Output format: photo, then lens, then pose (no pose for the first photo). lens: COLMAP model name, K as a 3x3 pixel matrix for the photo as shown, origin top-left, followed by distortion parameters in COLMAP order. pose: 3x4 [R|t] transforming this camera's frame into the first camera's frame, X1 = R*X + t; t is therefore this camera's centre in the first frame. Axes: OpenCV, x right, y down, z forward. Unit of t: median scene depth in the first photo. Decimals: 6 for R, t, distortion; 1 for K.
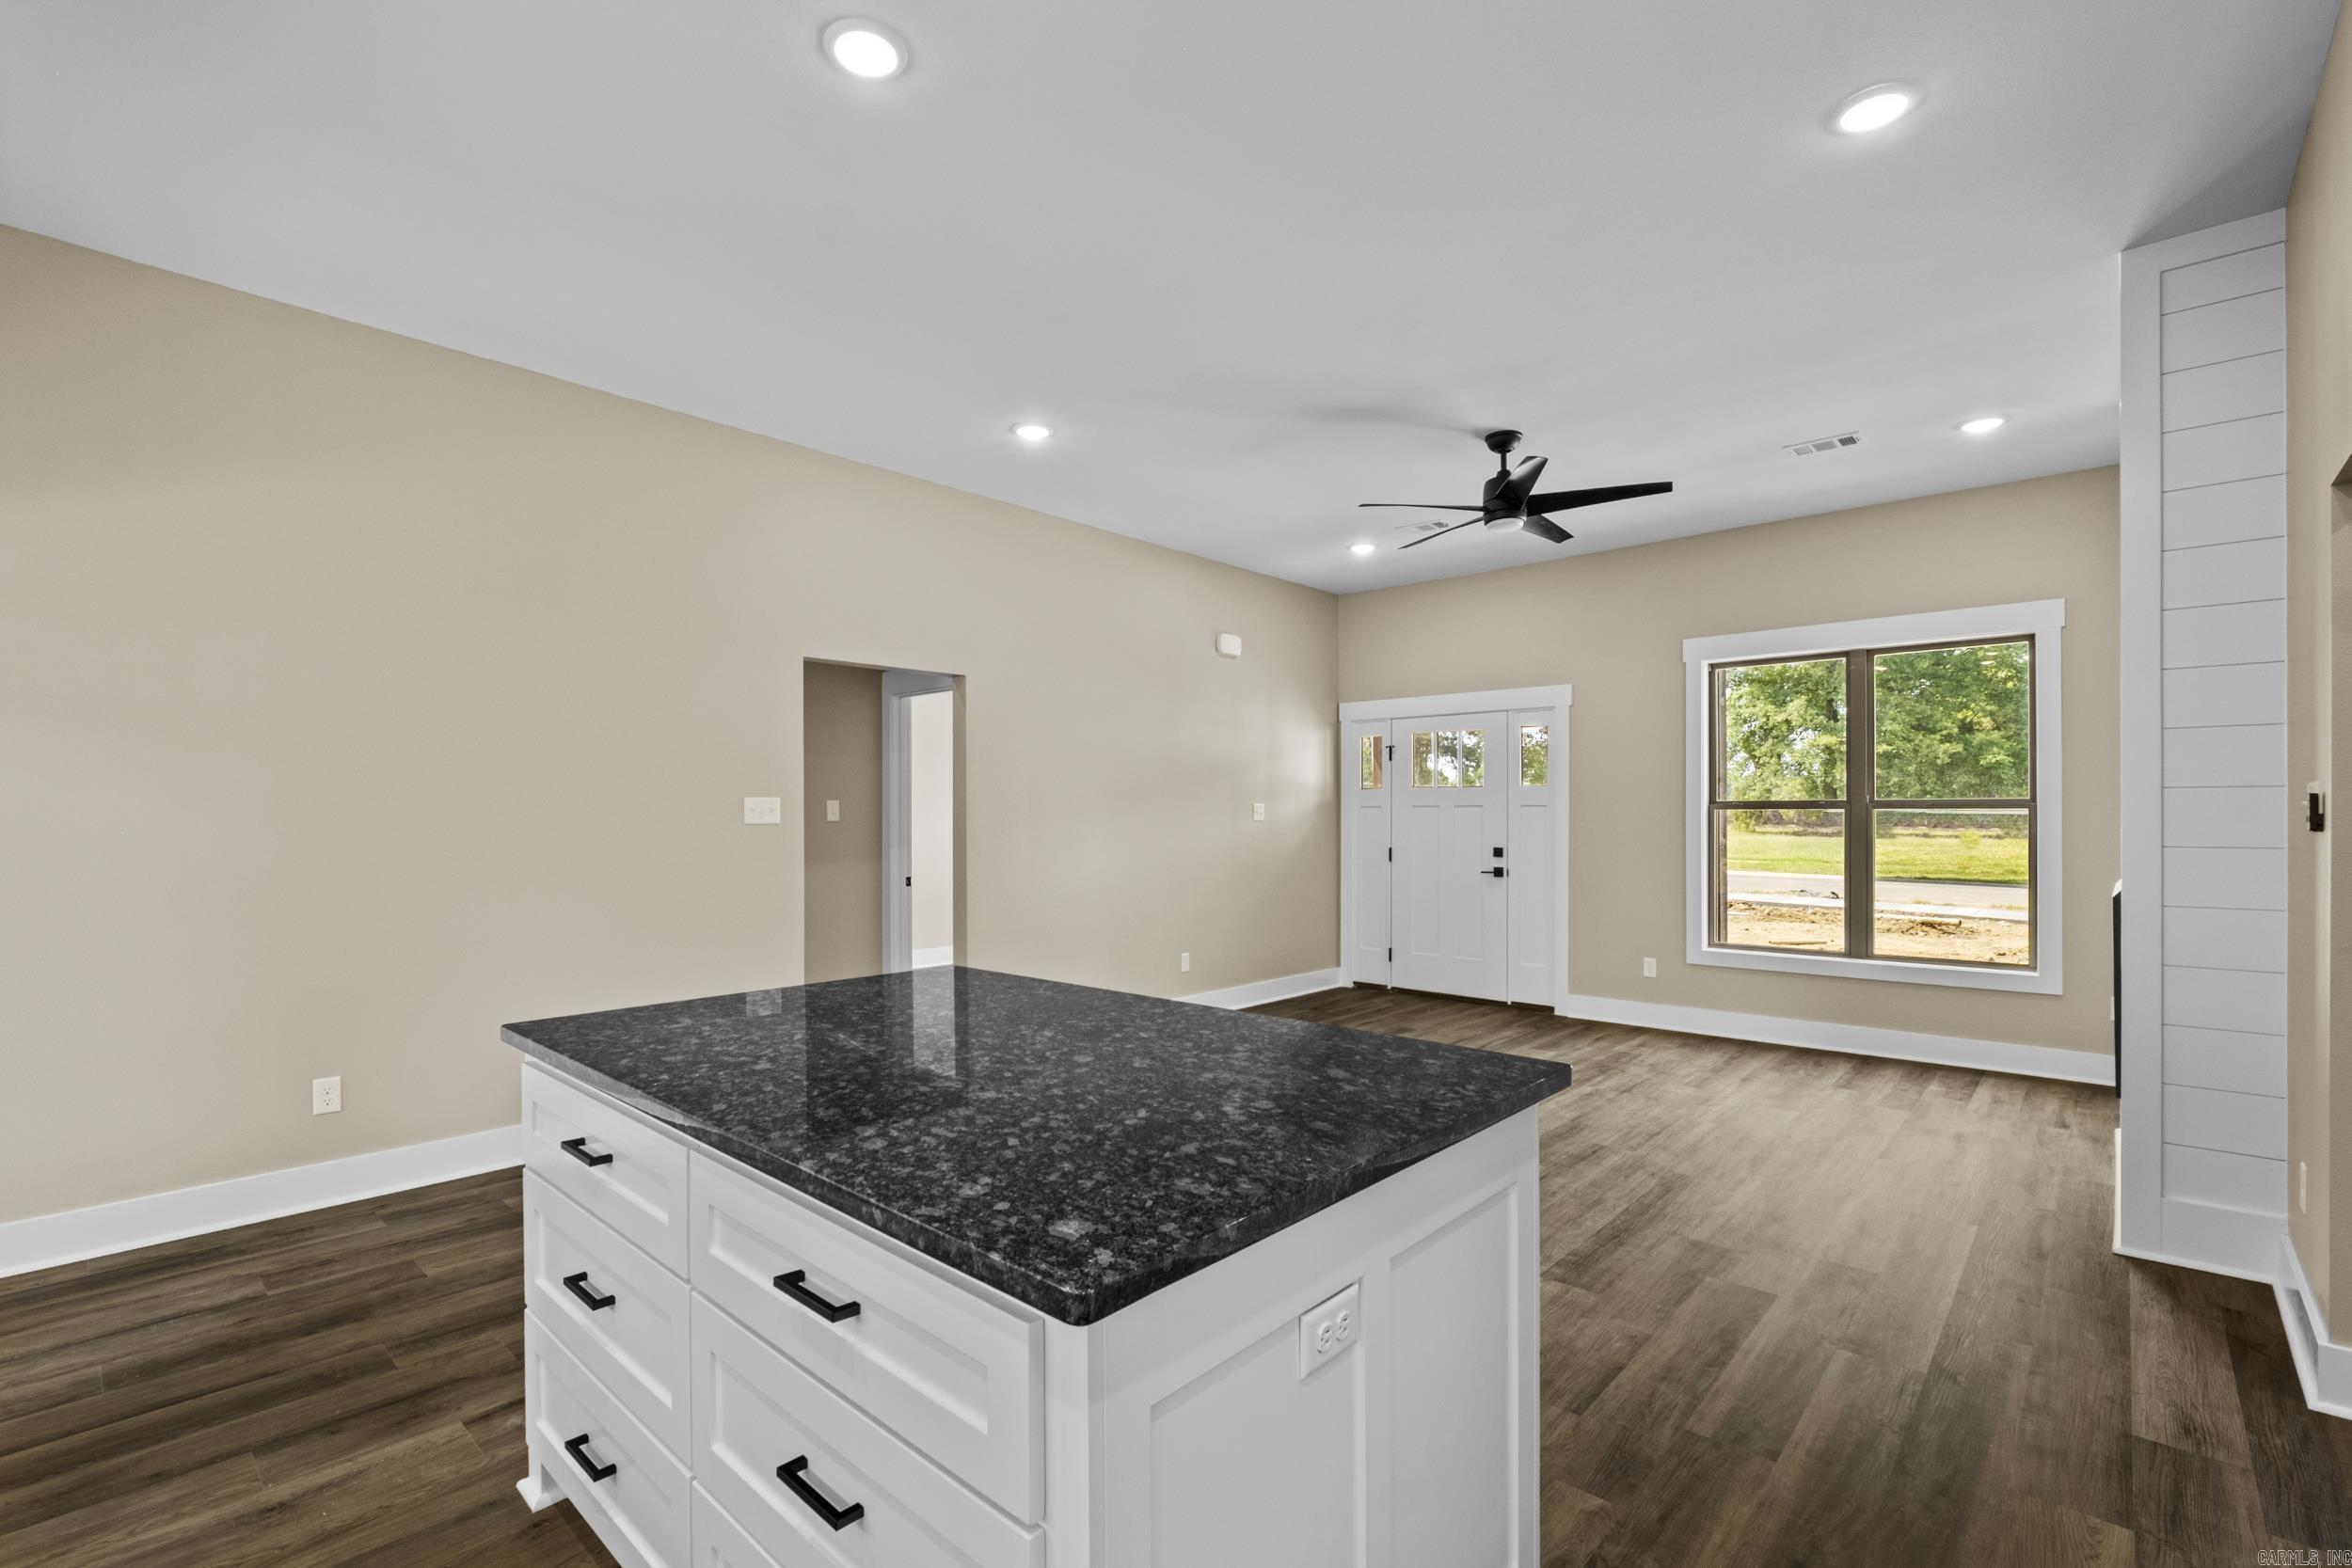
lens RADIAL K [[1030.6, 0, 1168.4], [0, 1030.6, 804.1], [0, 0, 1]] dist [-0.003419, -0.000716]
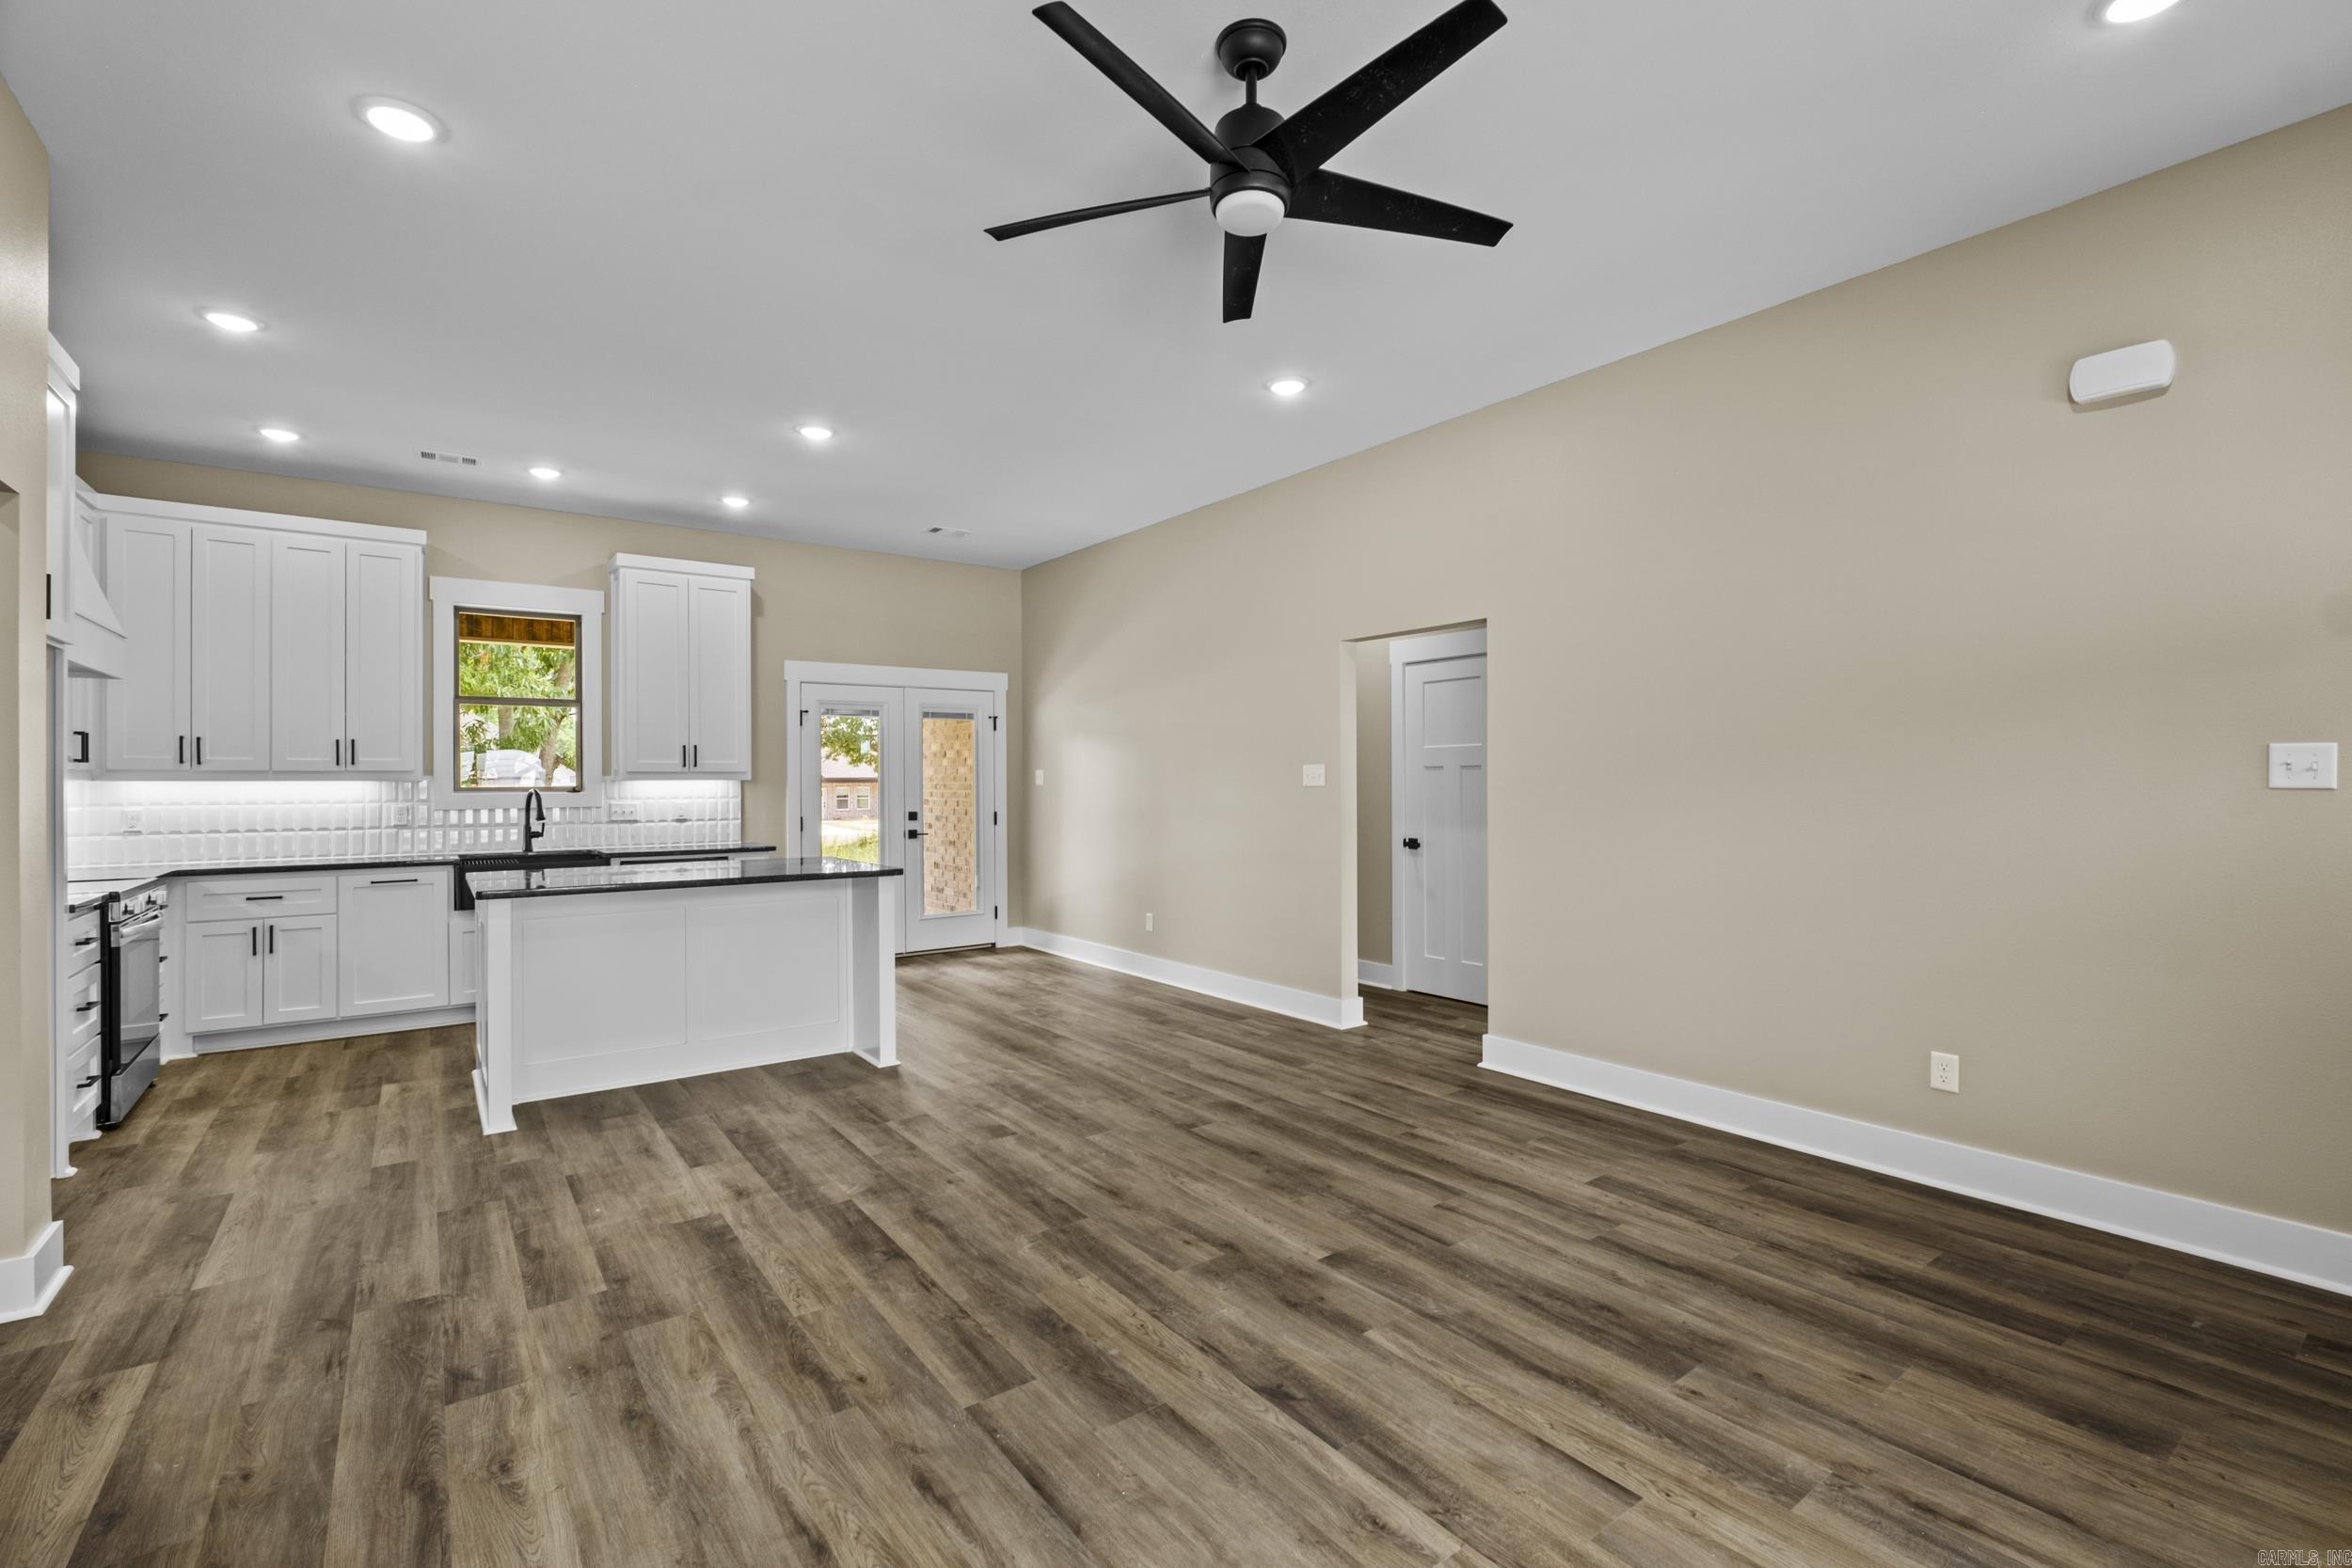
lens RADIAL K [[1030.6, 0, 1167.8], [0, 1030.6, 779.2], [0, 0, 1]] dist [-0.003419, -0.000716]
pose [[-0.194995, 0.002851, -0.980800, 1.548950], [0.019210, 0.999815, -0.000913, 0.015141], [0.980616, -0.019020, -0.195014, 1.961054]]
